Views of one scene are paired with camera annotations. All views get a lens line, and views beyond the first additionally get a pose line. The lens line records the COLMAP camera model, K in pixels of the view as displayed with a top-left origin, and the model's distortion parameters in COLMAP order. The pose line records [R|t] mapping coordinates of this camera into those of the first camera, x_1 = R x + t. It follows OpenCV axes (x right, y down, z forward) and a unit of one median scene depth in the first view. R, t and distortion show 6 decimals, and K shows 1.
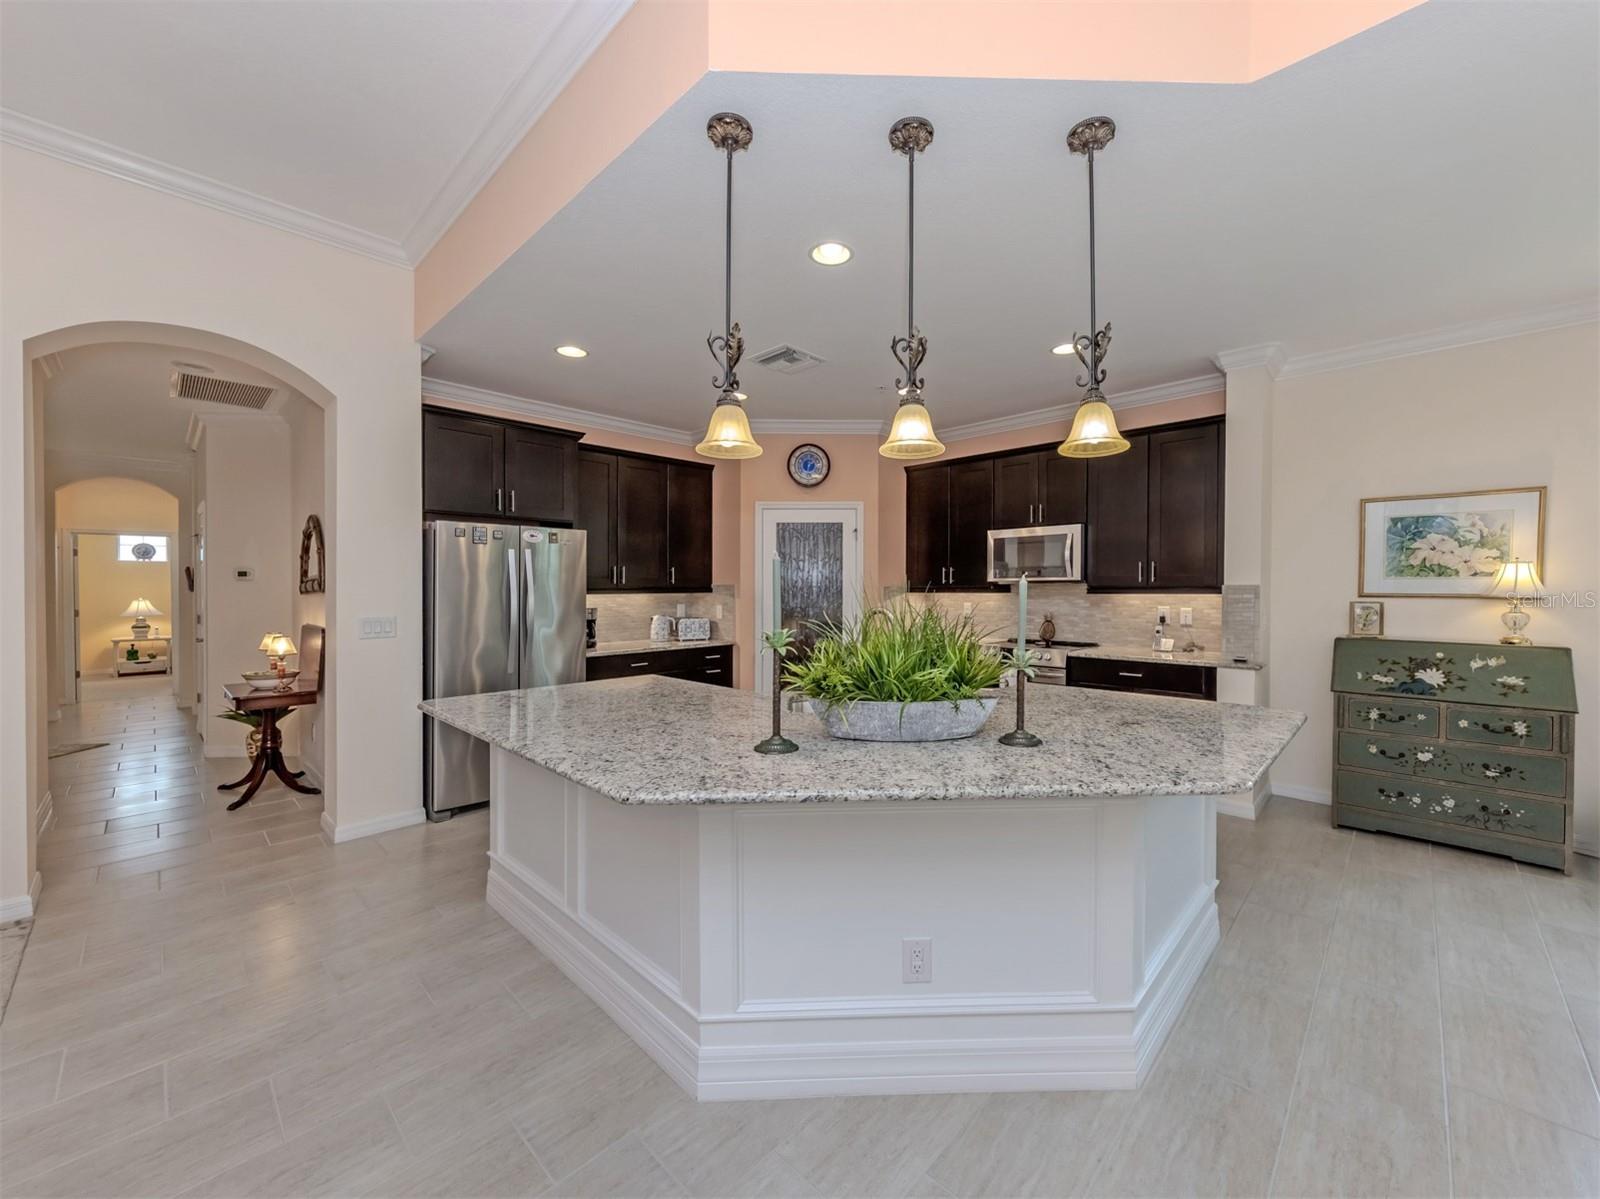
lens RADIAL K [[626.2, 0, 833.0], [0, 626.2, 604.5], [0, 0, 1]] dist [0.002719, -0.000311]
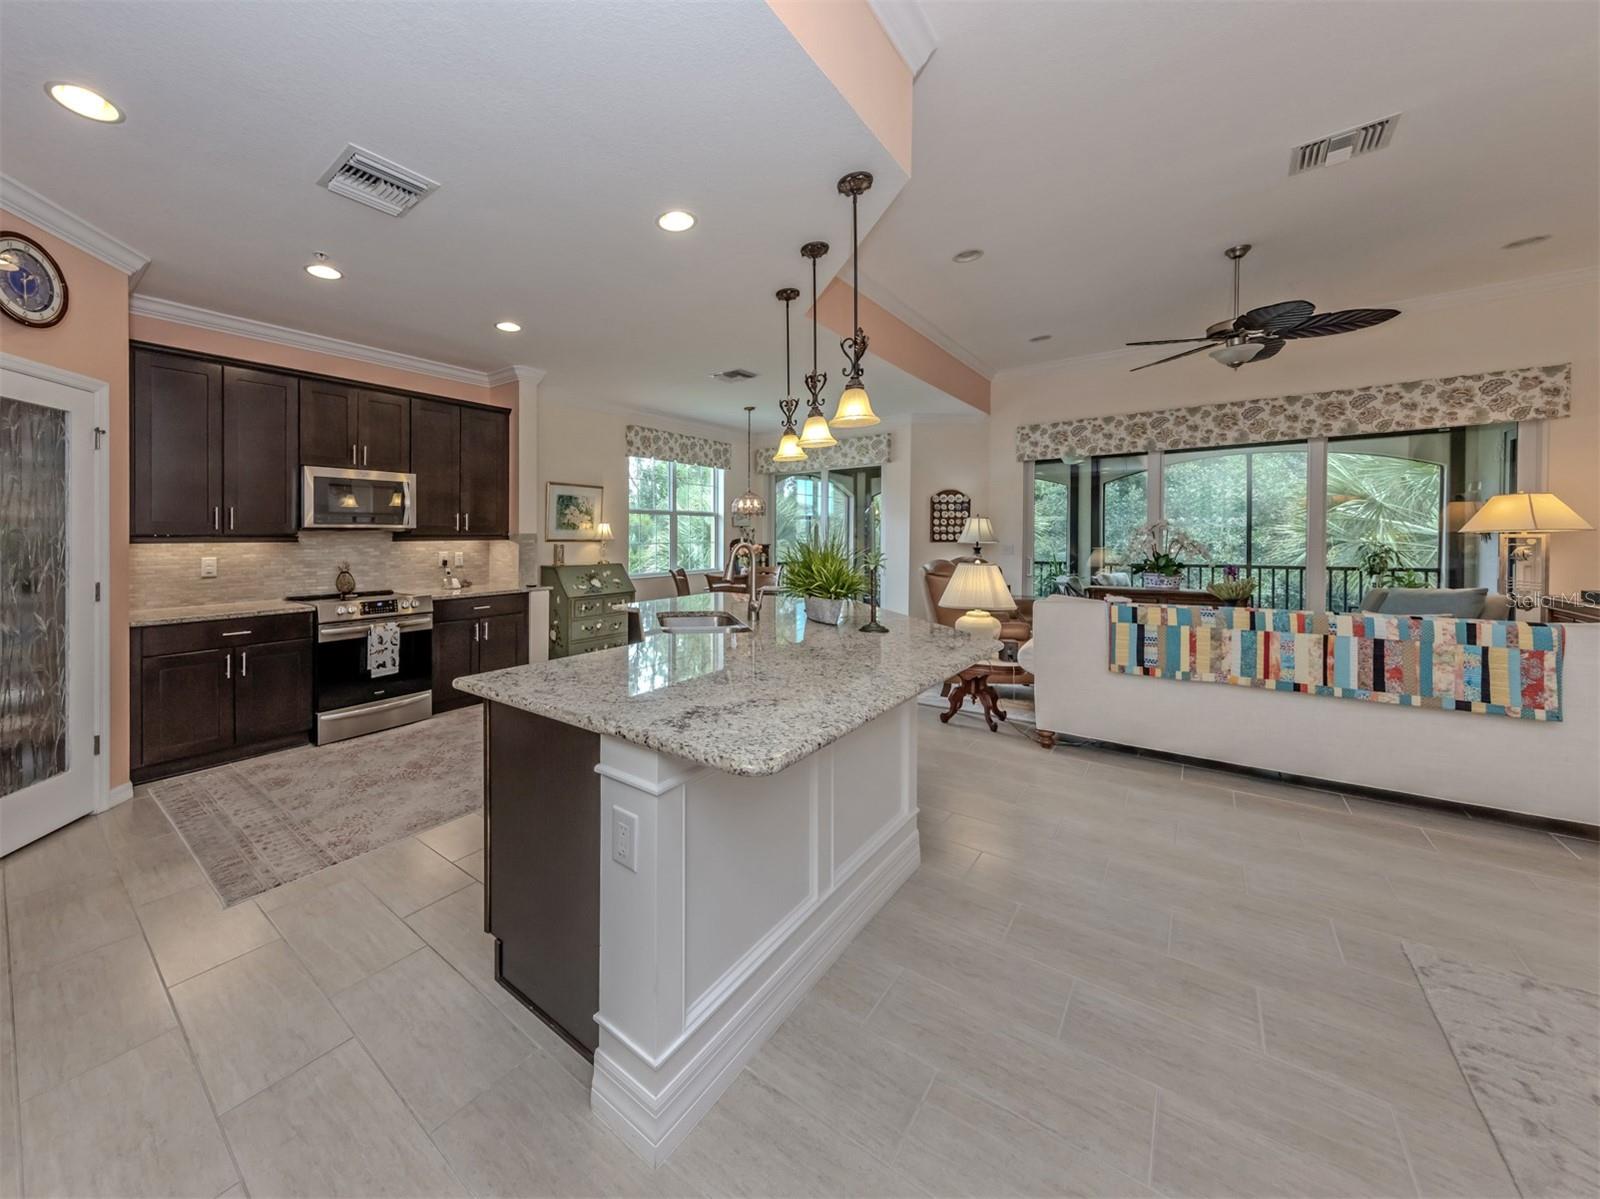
lens RADIAL K [[590.9, 0, 662.6], [0, 590.9, 543.6], [0, 0, 1]] dist [0.003733, -0.000425]
pose [[-0.001256, -0.005215, 0.999986, -0.712766], [0.036609, 0.999316, 0.005257, -0.003537], [-0.999329, 0.036615, -0.001065, 0.712142]]
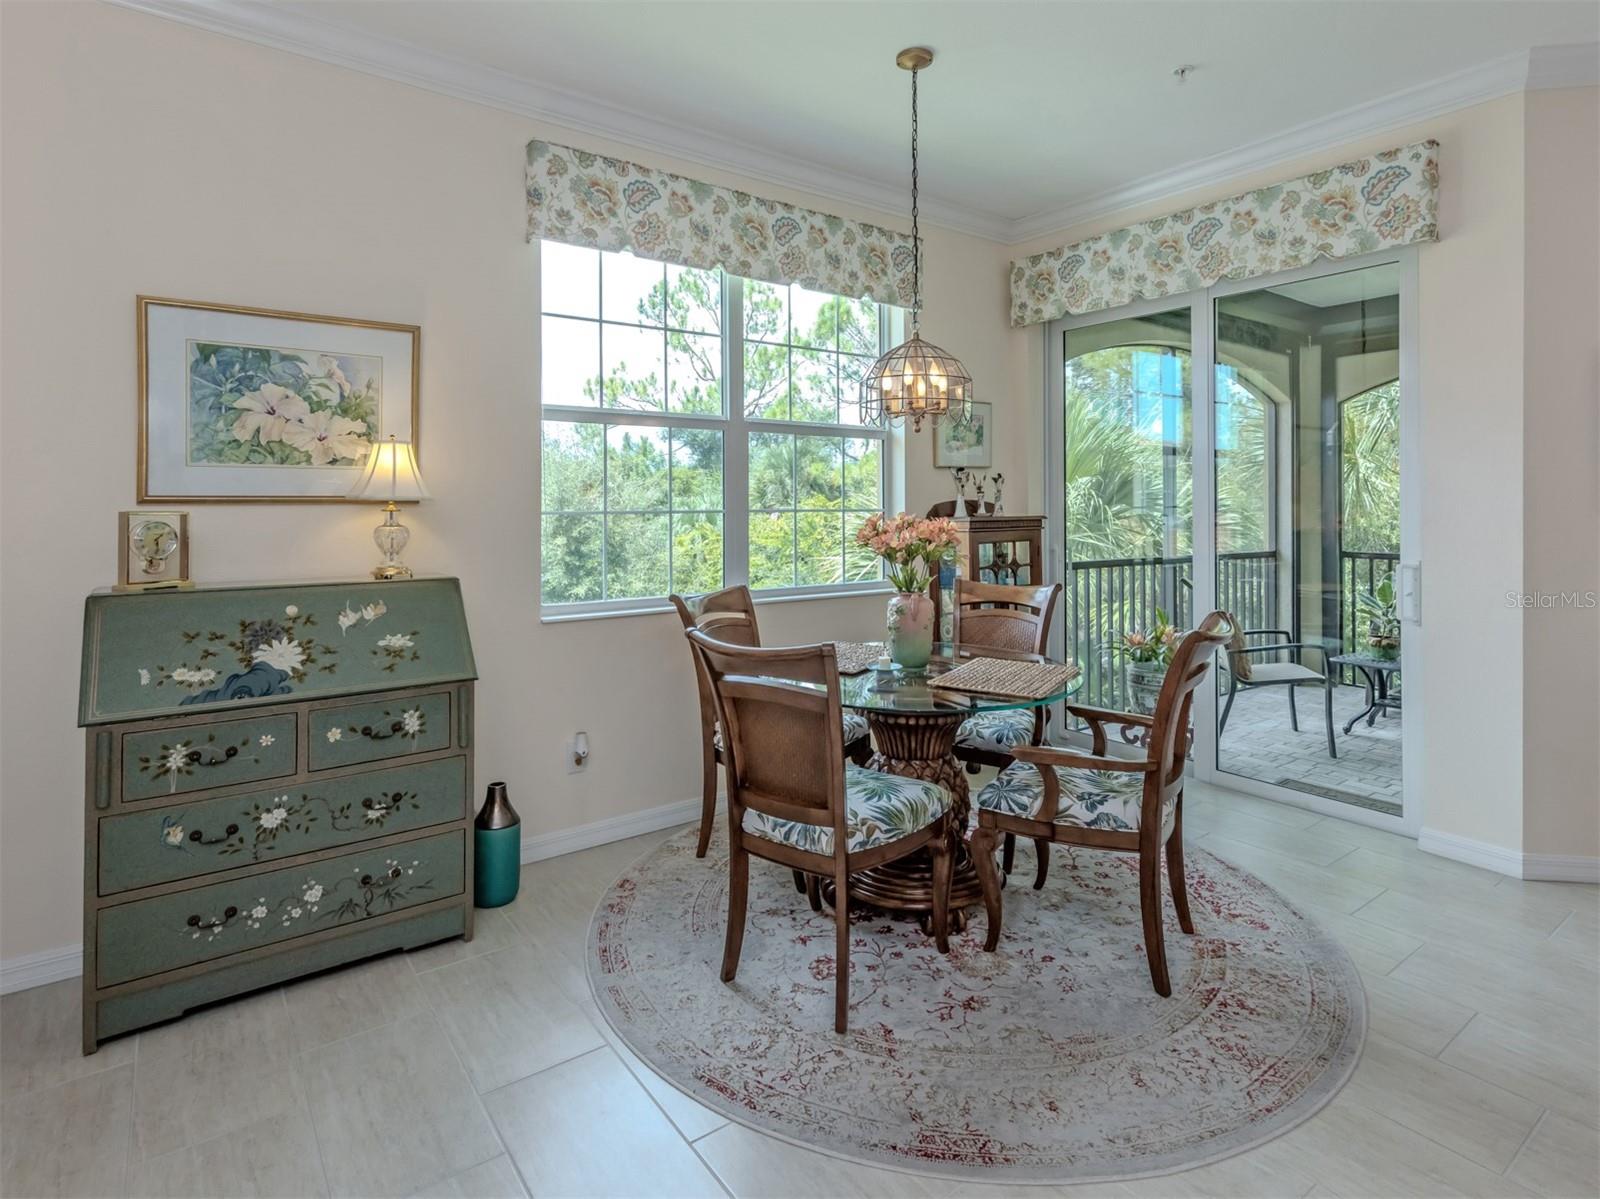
lens RADIAL K [[852.0, 0, 801.4], [0, 852.0, 496.3], [0, 0, 1]] dist [0.004093, 0.003506]
pose [[0.196837, 0.013801, 0.980339, 0.315134], [0.030279, 0.999338, -0.020148, 0.011455], [-0.979968, 0.033649, 0.196289, 0.395559]]
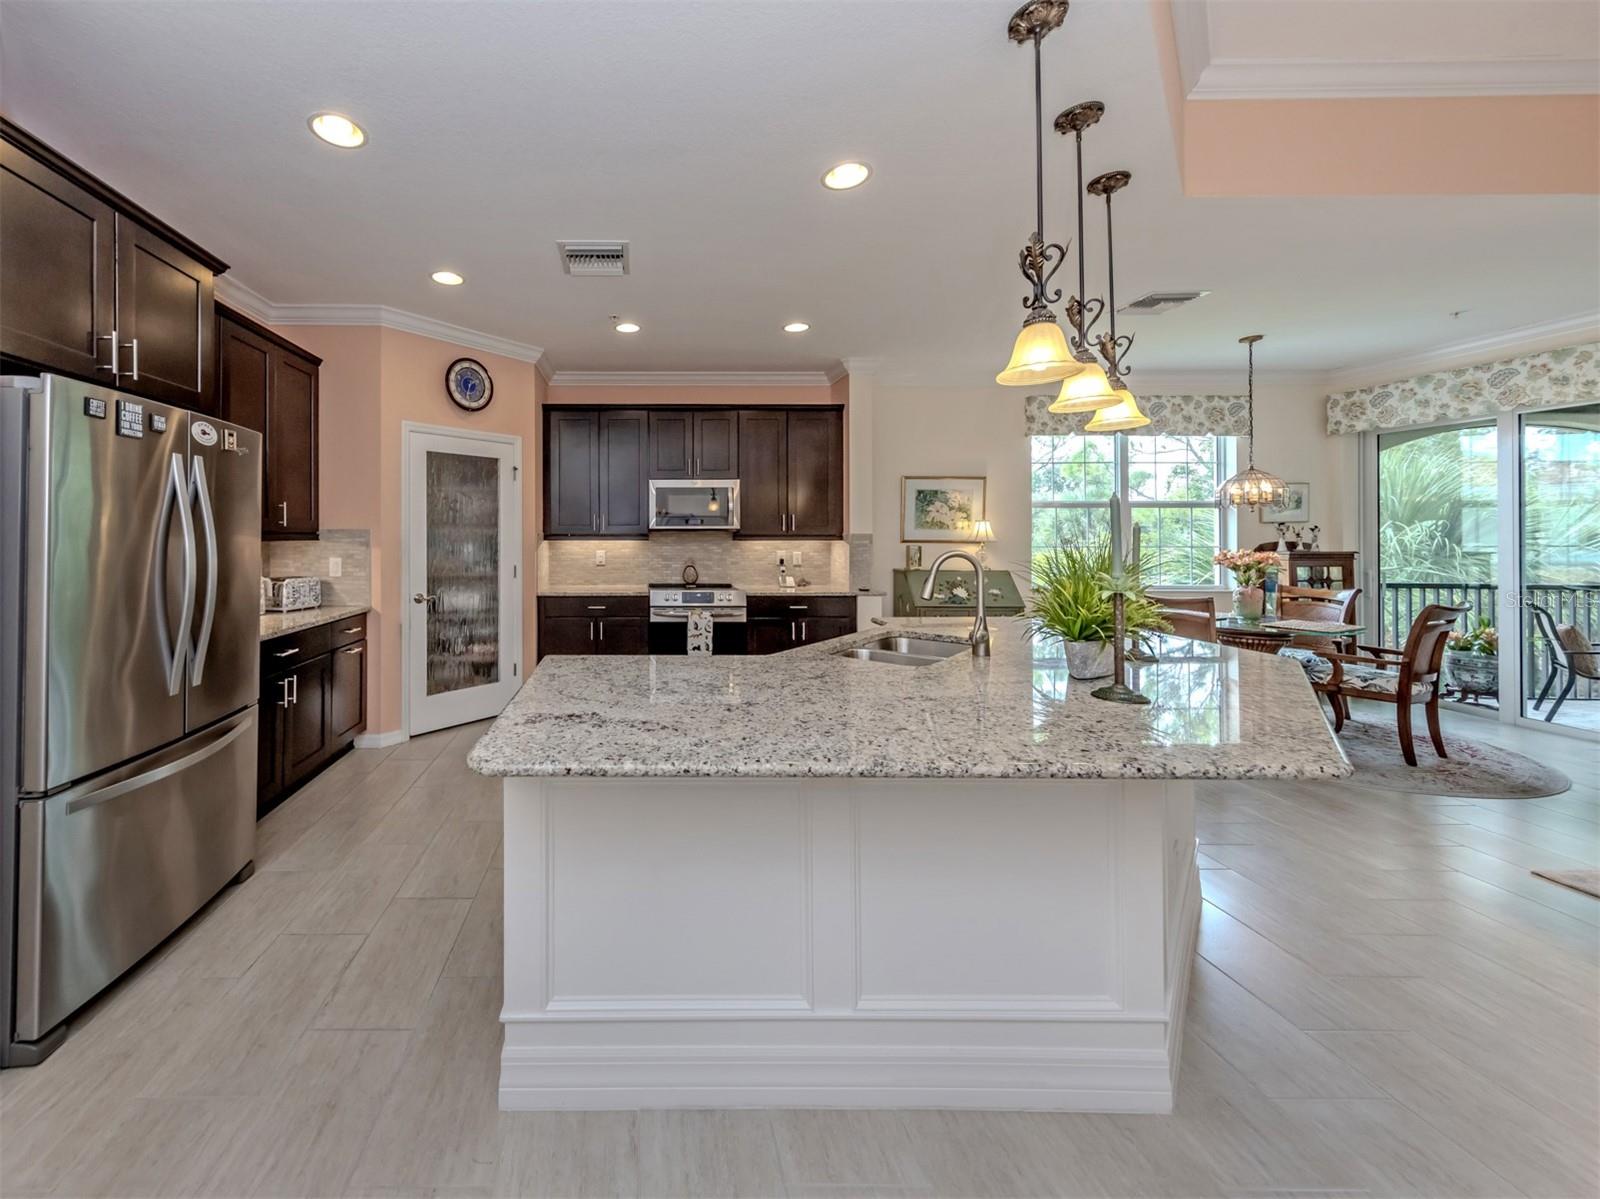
lens RADIAL K [[602.0, 0, 643.1], [0, 602.0, 532.0], [0, 0, 1]] dist [0.012639, -0.001140]
pose [[0.734689, 0.009786, 0.678333, -0.580983], [0.015523, 0.999392, -0.031231, -0.001413], [-0.678226, 0.033475, 0.734090, 0.377145]]
